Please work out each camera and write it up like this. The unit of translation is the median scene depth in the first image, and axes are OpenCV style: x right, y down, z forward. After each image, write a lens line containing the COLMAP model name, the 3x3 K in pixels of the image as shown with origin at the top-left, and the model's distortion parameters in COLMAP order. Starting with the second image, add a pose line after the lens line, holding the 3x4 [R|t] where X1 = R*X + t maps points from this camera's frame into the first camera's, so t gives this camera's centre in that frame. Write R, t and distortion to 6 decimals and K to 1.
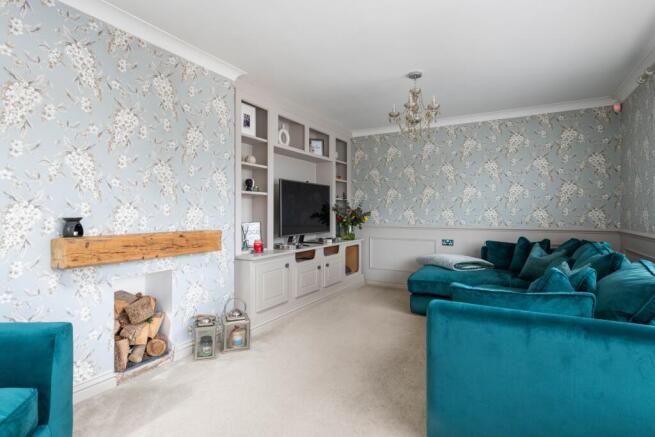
lens RADIAL K [[336.0, 0, 326.5], [0, 336.0, 212.1], [0, 0, 1]] dist [0.000795, 0.000088]
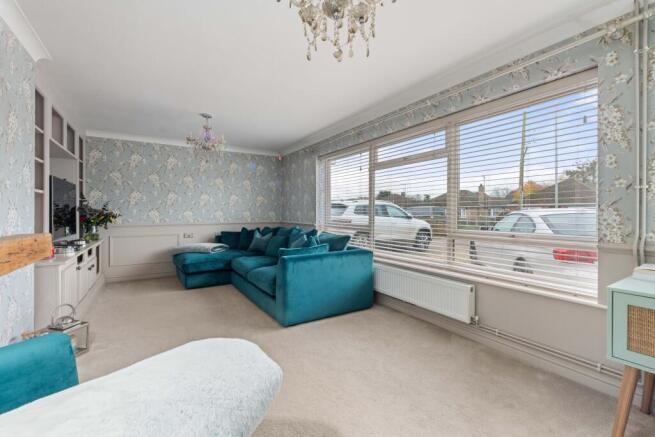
lens RADIAL K [[291.0, 0, 325.5], [0, 291.0, 210.8], [0, 0, 1]] dist [-0.000793, -0.000322]
pose [[0.464096, 0.002983, 0.885780, -0.437498], [0.000780, 0.999993, -0.003776, -0.001723], [-0.885785, 0.002444, 0.464090, -0.008756]]
